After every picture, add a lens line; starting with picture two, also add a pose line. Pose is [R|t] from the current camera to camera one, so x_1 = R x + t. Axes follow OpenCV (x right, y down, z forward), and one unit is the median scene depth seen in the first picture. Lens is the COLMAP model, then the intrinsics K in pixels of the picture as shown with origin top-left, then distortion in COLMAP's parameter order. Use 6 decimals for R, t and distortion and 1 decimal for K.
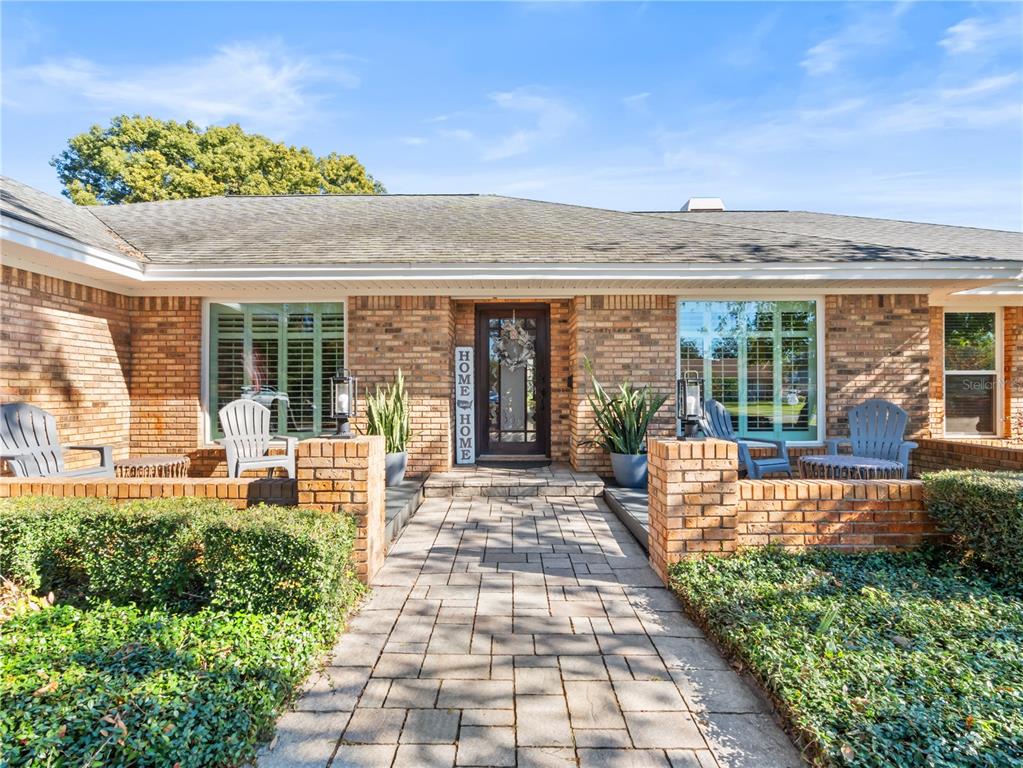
lens RADIAL K [[525.4, 0, 508.5], [0, 525.4, 384.7], [0, 0, 1]] dist [0.002102, 0.000443]
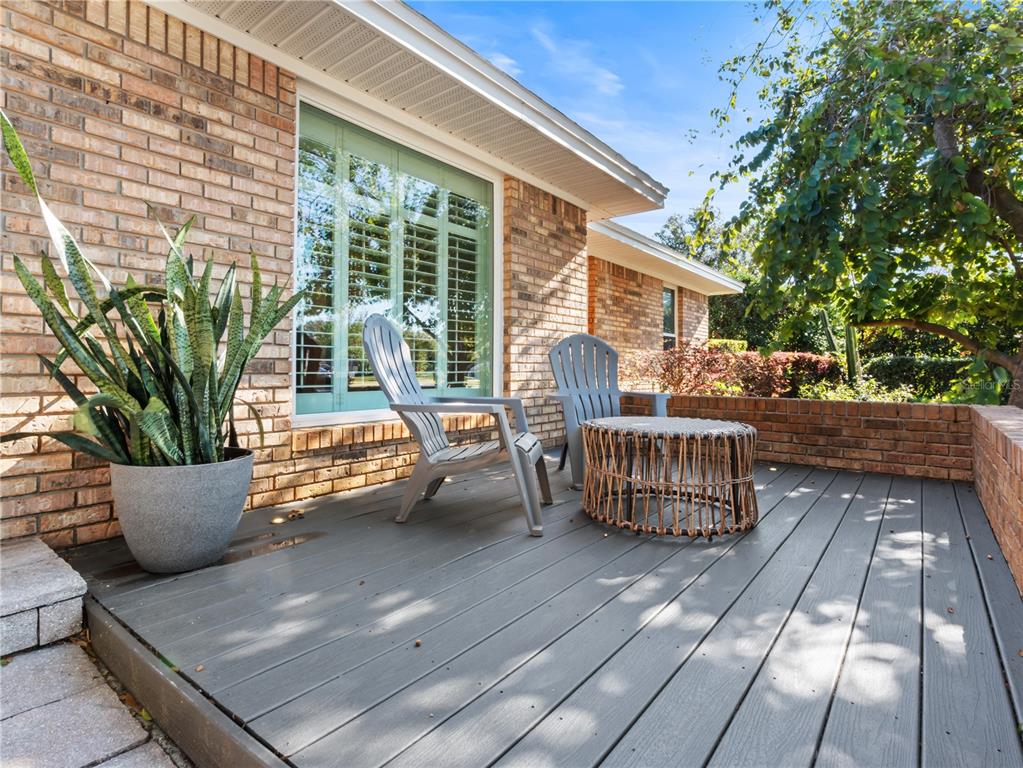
lens RADIAL K [[525.4, 0, 499.9], [0, 525.4, 354.5], [0, 0, 1]] dist [0.002102, 0.000443]
pose [[0.621815, 0.024696, 0.782774, 0.090744], [-0.006056, 0.999624, -0.026726, 0.069147], [-0.783140, 0.011878, 0.621731, 0.602111]]
